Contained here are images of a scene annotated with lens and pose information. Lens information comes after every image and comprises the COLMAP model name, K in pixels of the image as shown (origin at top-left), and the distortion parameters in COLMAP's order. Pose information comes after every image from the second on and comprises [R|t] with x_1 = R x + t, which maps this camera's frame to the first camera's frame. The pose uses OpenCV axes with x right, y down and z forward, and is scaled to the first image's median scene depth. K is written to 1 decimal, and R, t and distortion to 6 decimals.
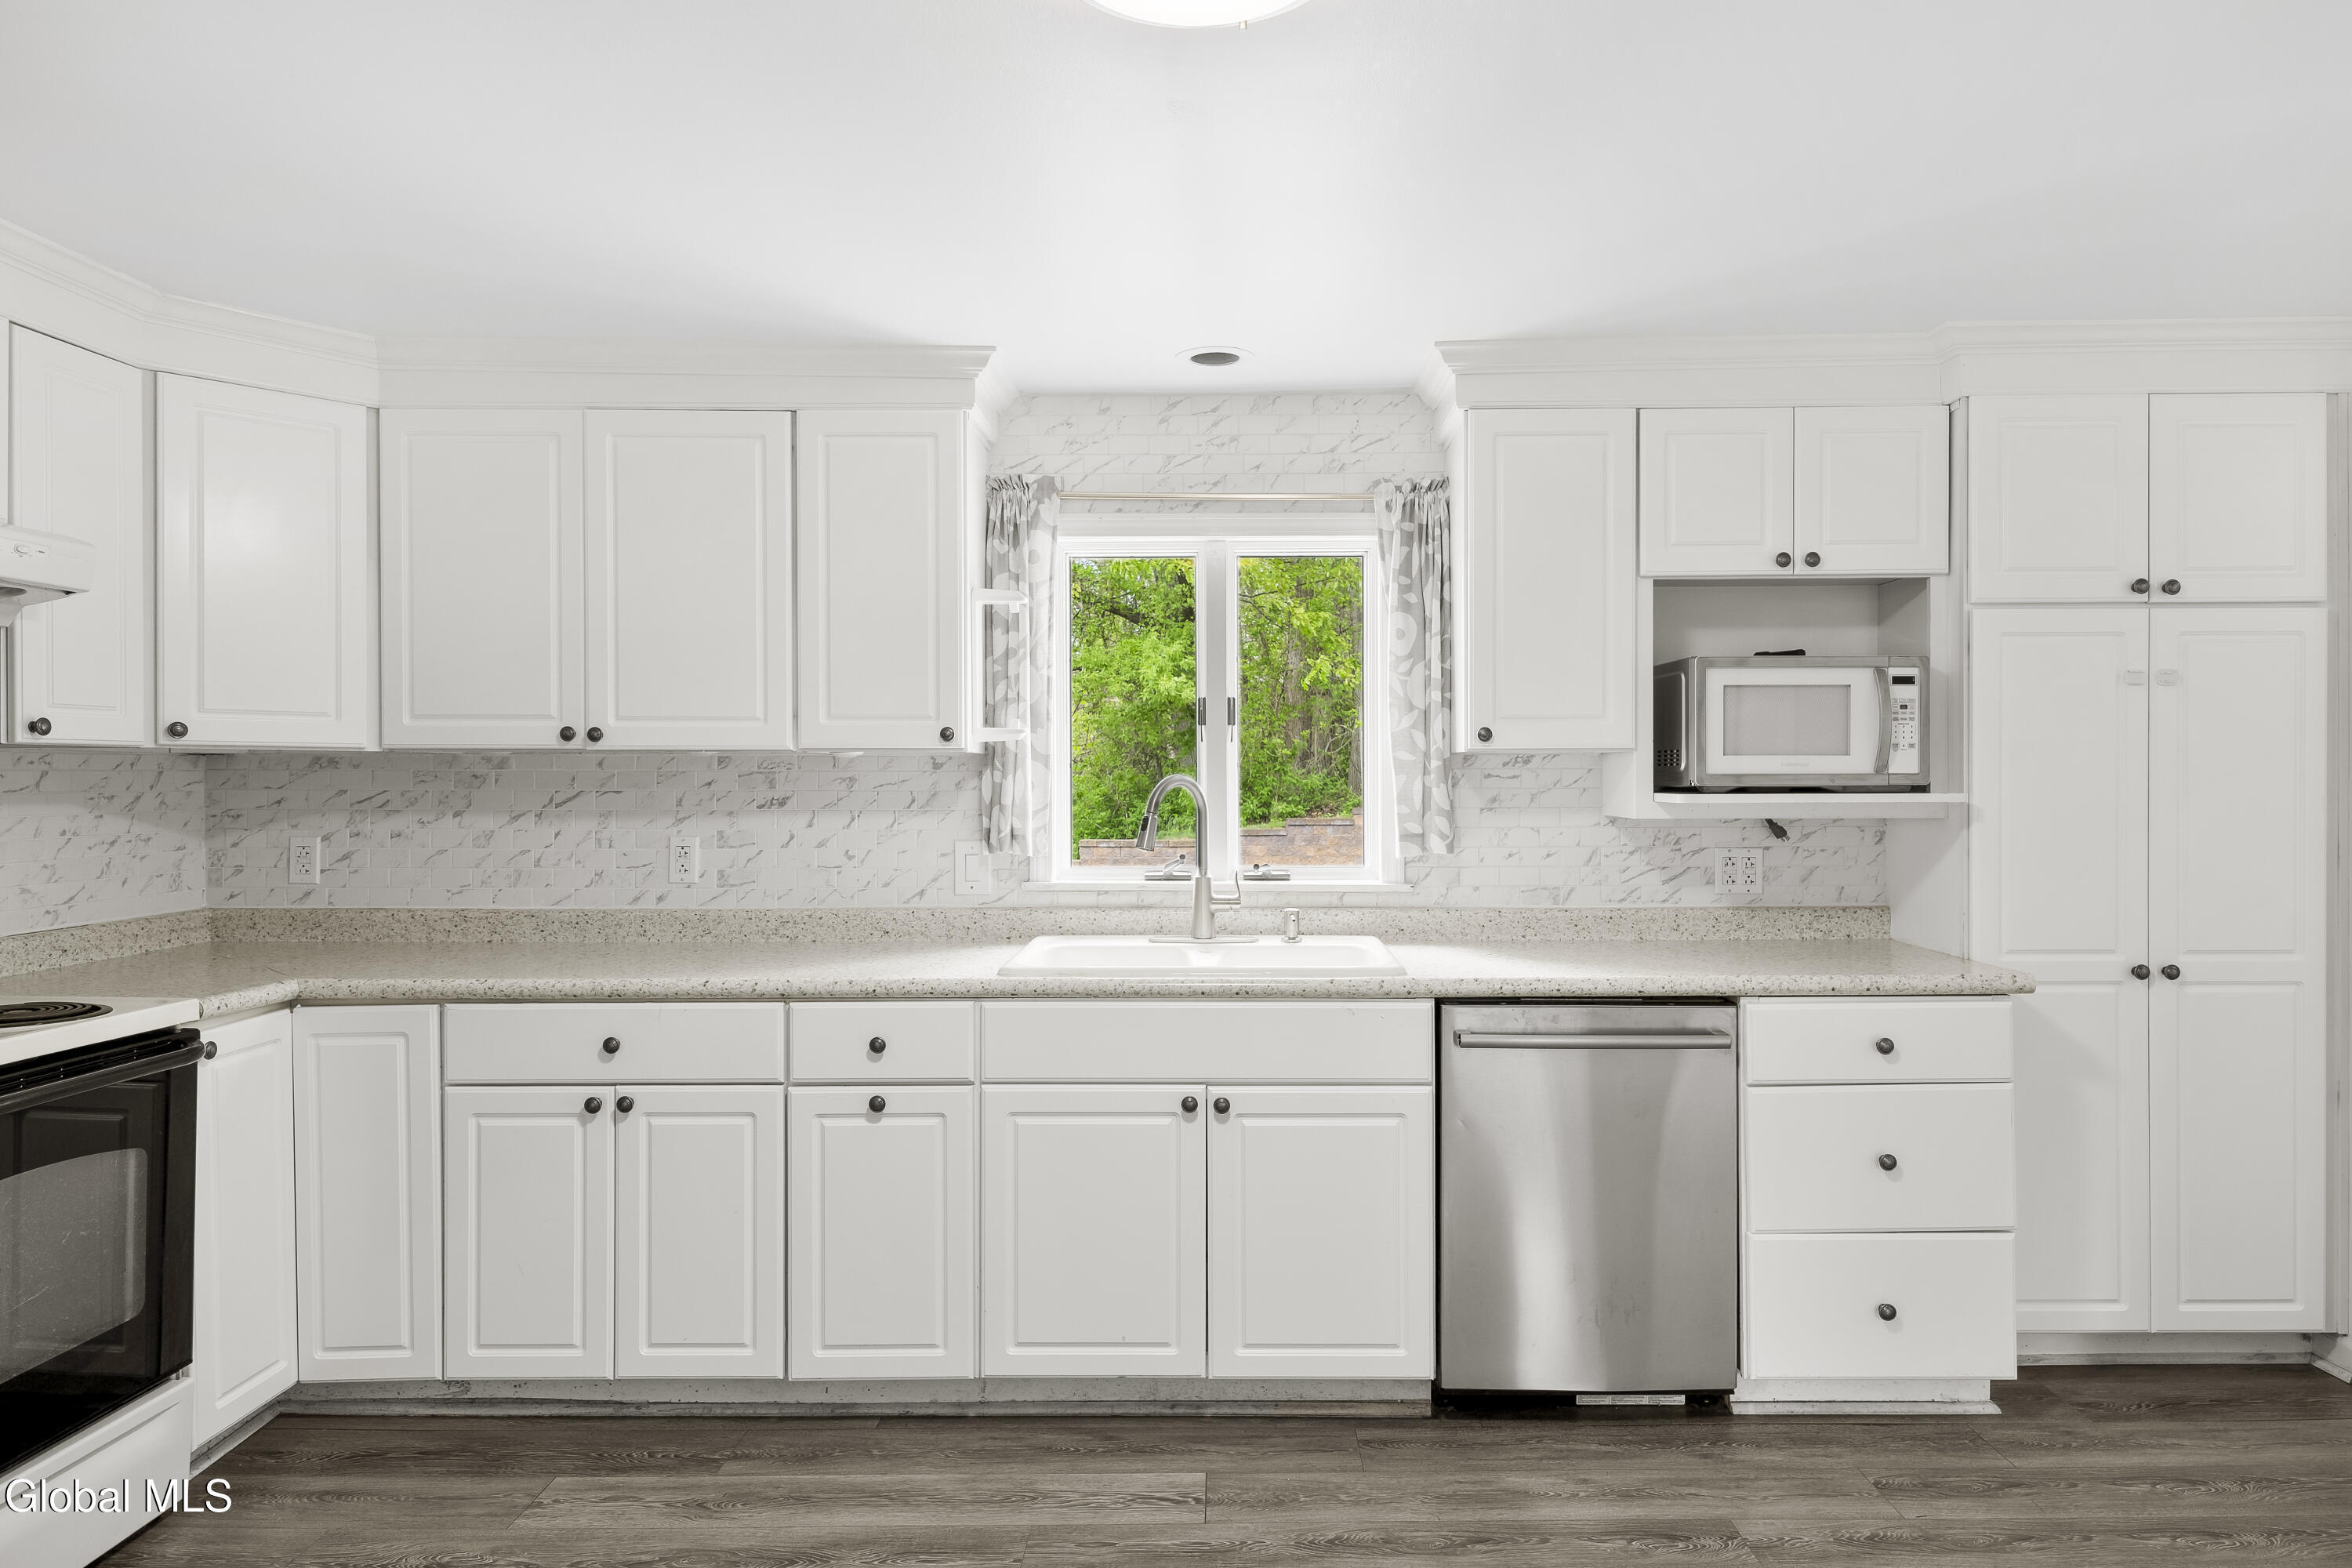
lens RADIAL K [[1408.9, 0, 1217.3], [0, 1408.9, 785.0], [0, 0, 1]] dist [0.020121, -0.007801]
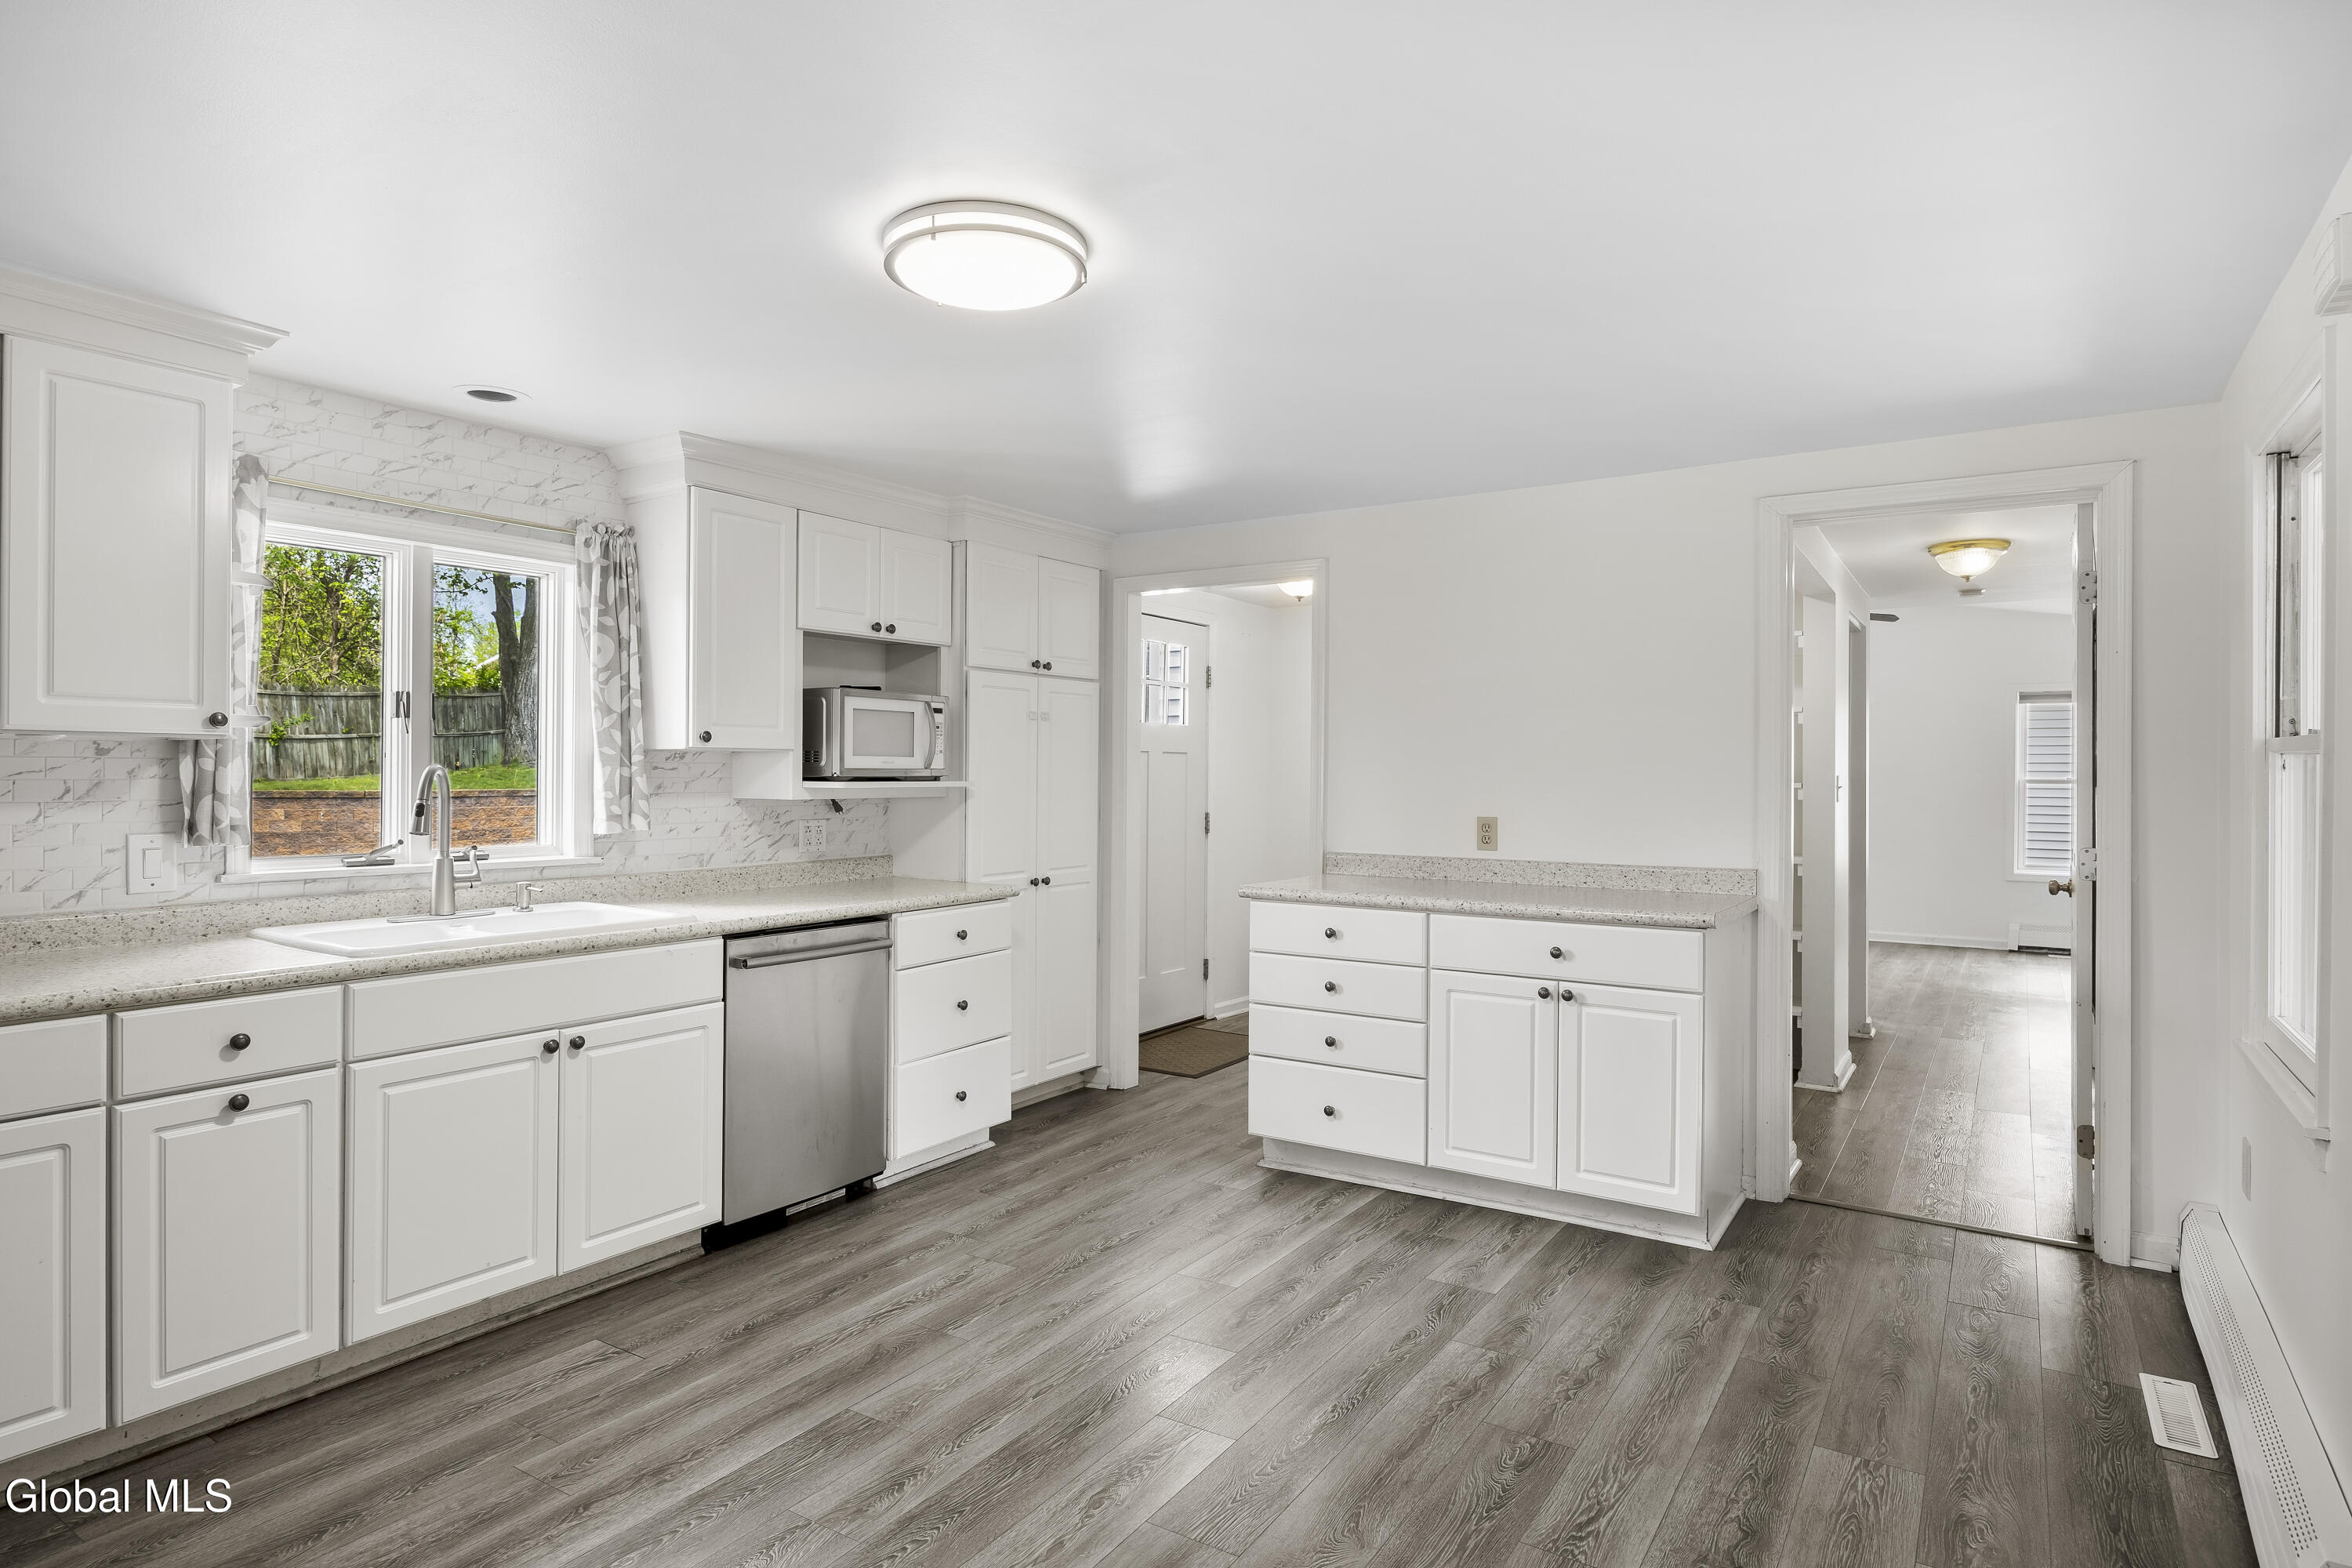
lens RADIAL K [[1250.9, 0, 1171.5], [0, 1250.9, 779.3], [0, 0, 1]] dist [-0.002286, -0.001988]
pose [[0.555017, 0.000794, 0.831839, -0.553810], [-0.003717, 0.999992, 0.001525, 0.000377], [-0.831831, -0.003938, 0.555015, -0.006253]]
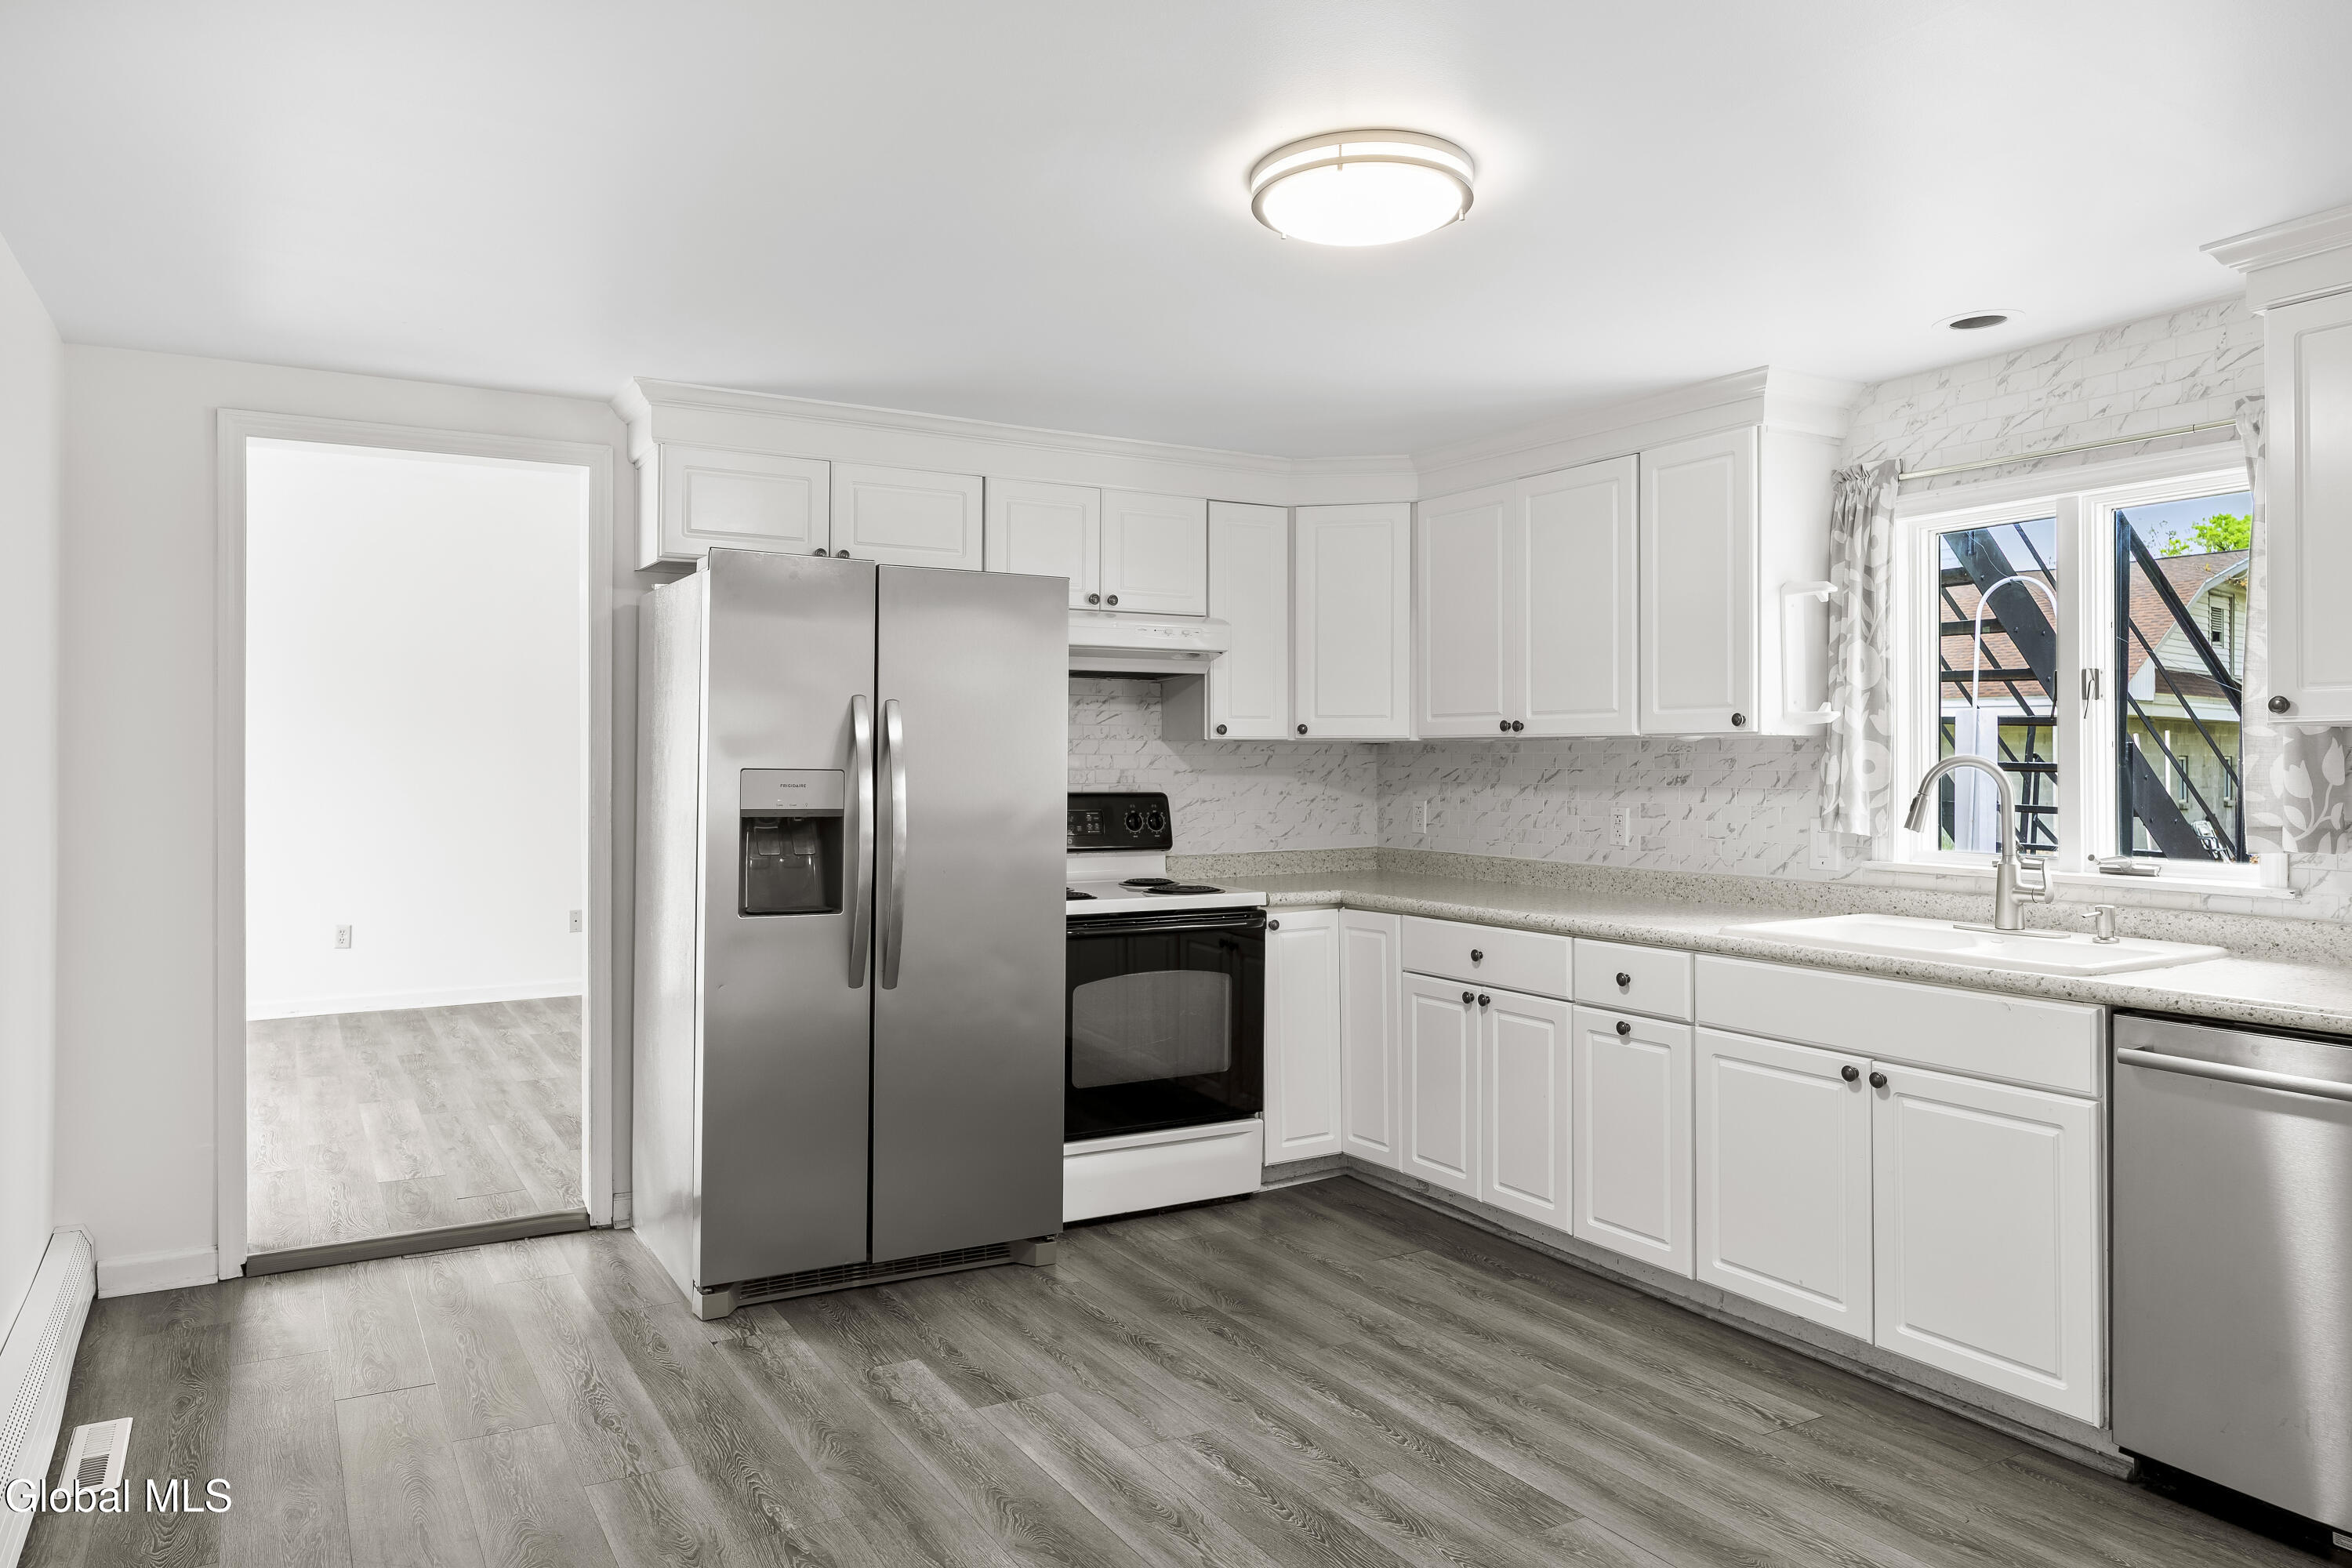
lens RADIAL K [[1544.8, 0, 1165.0], [0, 1544.8, 767.7], [0, 0, 1]] dist [-0.005365, -0.002301]
pose [[0.501821, 0.004200, -0.864961, 0.654199], [-0.004683, 0.999987, 0.002138, 0.001536], [0.864959, 0.002977, 0.501834, -0.004418]]
